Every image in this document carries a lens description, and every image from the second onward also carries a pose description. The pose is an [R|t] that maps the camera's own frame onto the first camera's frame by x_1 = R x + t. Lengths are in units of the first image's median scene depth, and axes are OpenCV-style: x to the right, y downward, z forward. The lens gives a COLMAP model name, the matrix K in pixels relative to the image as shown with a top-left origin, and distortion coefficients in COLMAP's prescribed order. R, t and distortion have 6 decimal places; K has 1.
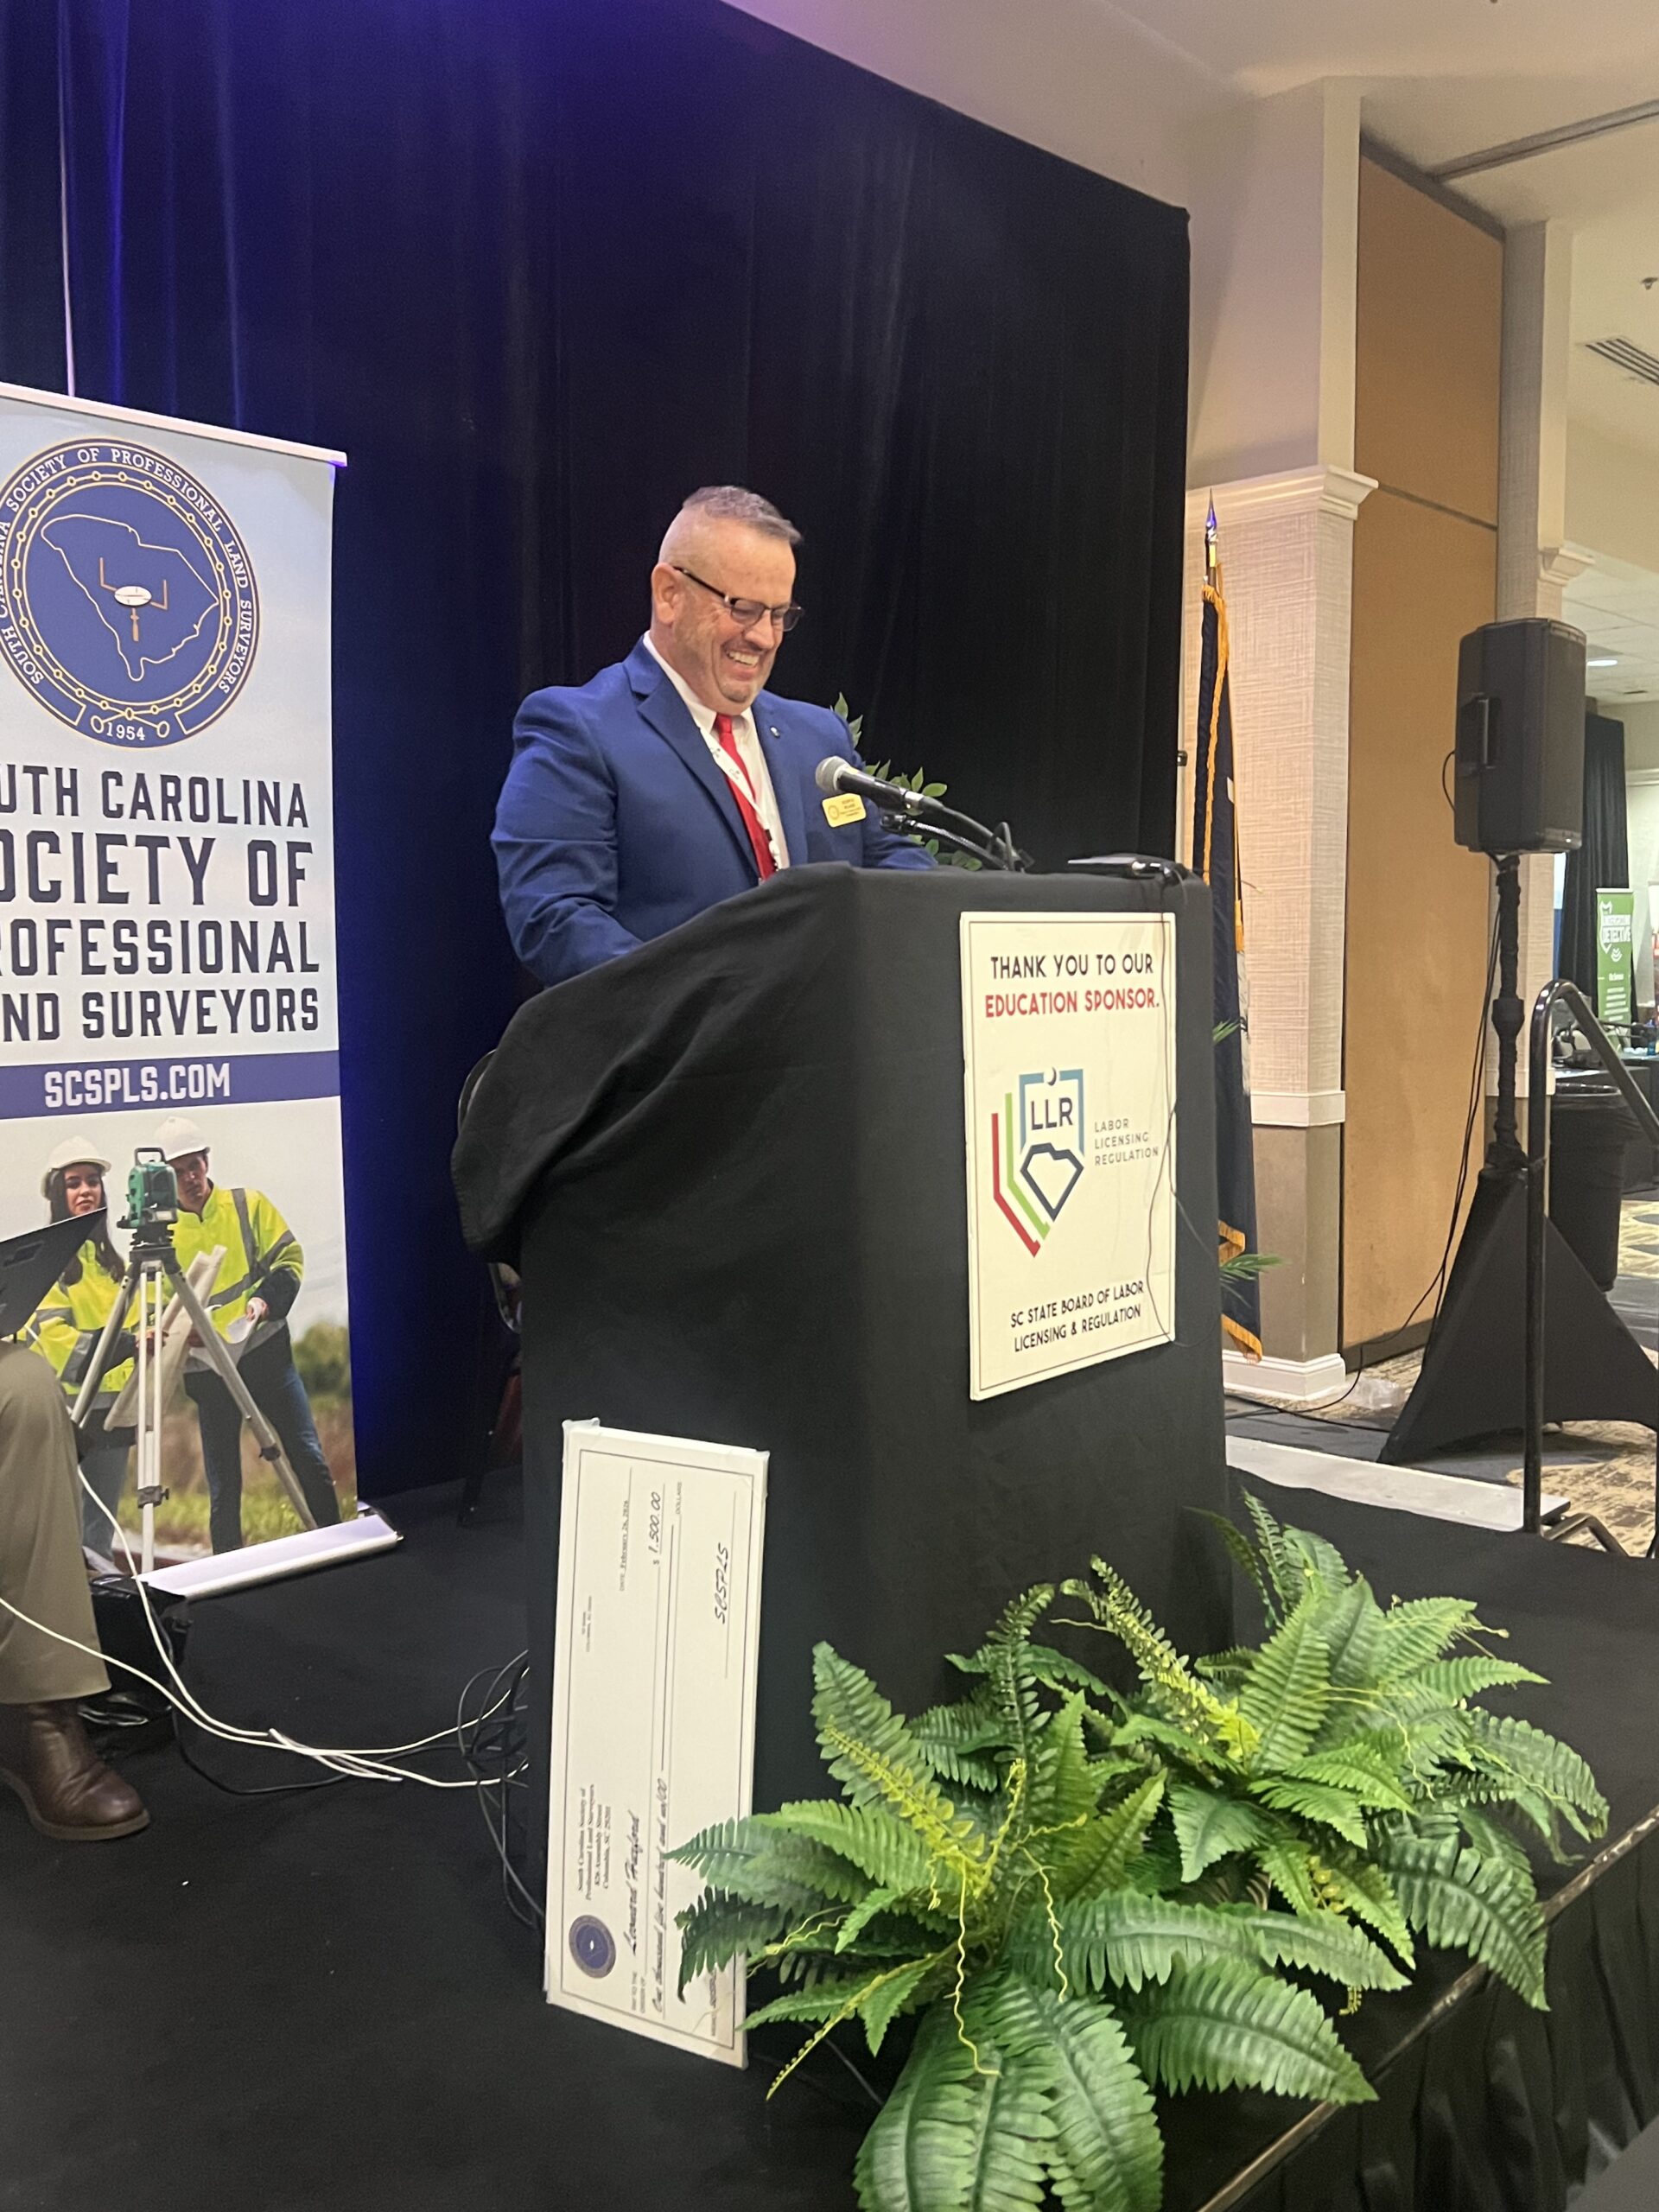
lens RADIAL K [[2007.9, 0, 829.4], [0, 2007.9, 1086.5], [0, 0, 1]] dist [-0.003773, -0.003216]
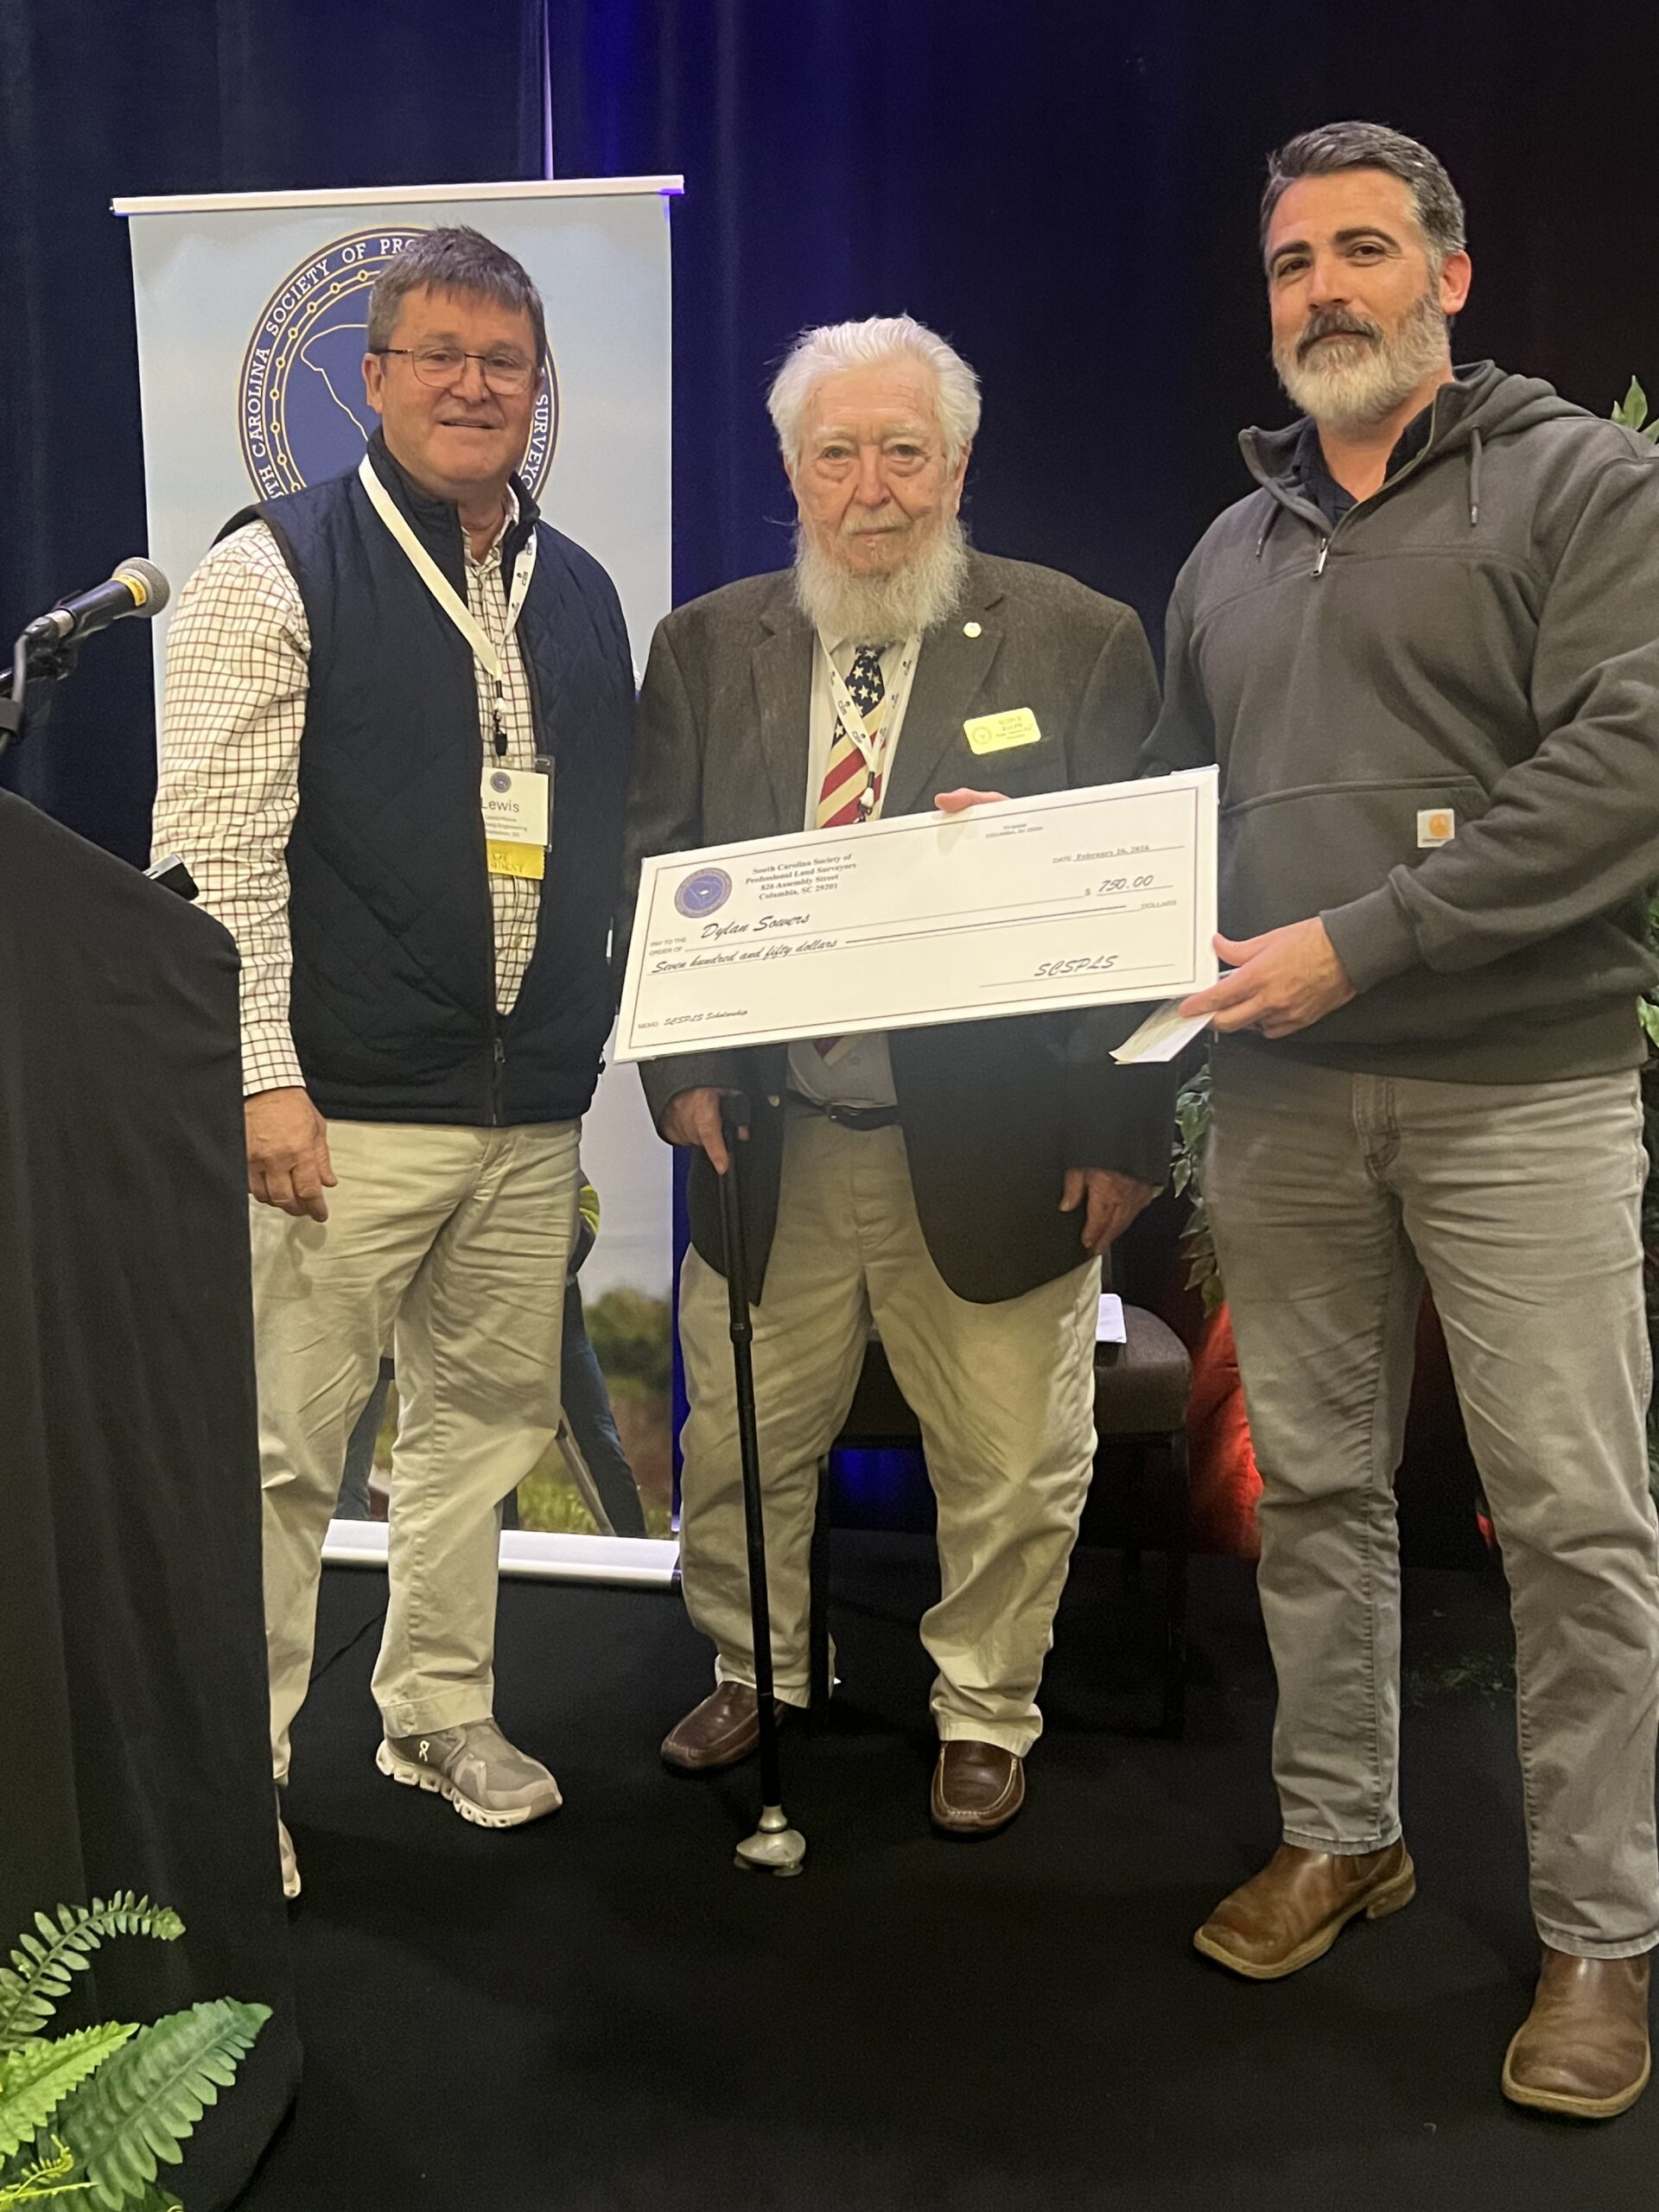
lens RADIAL K [[2188.5, 0, 830.7], [0, 2188.5, 1111.5], [0, 0, 1]] dist [0.021025, 0.000000]
pose [[0.537959, 0.118555, -0.834593, 0.533949], [-0.072748, 0.992897, 0.094150, -0.044299], [0.839826, 0.010066, 0.542762, 0.599880]]
